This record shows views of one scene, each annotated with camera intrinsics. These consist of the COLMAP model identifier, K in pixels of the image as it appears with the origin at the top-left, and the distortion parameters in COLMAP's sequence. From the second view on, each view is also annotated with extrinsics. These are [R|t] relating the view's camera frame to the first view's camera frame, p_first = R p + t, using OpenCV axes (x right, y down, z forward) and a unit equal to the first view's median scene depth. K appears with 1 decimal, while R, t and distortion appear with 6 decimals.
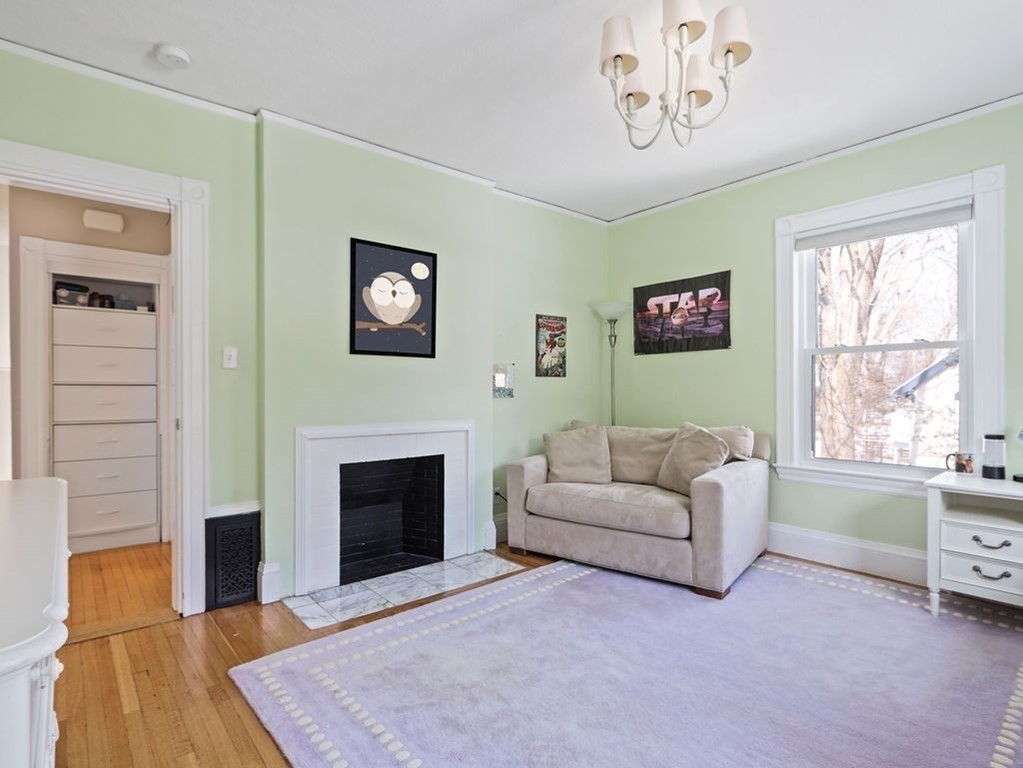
lens RADIAL K [[537.8, 0, 512.3], [0, 537.8, 388.4], [0, 0, 1]] dist [0.002080, -0.006615]
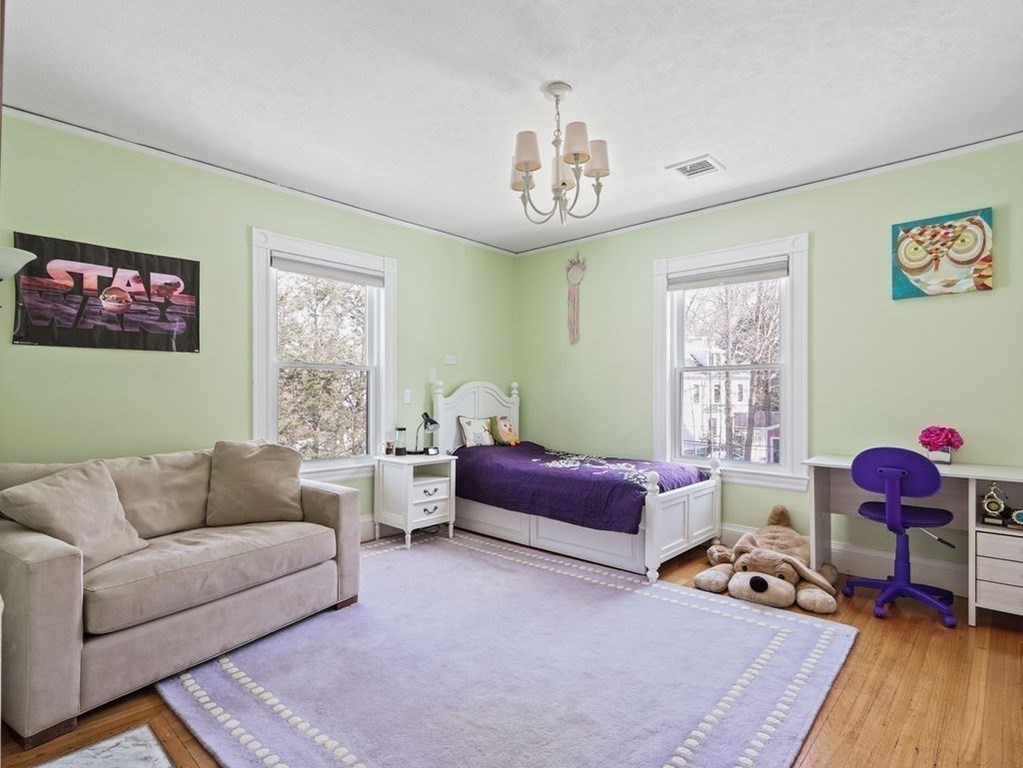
lens RADIAL K [[537.8, 0, 508.8], [0, 537.8, 391.7], [0, 0, 1]] dist [0.002080, -0.006615]
pose [[-0.136348, 0.008565, 0.990624, -0.496990], [-0.002773, 0.999955, -0.009028, -0.005747], [-0.990657, -0.003978, -0.136318, 0.609463]]
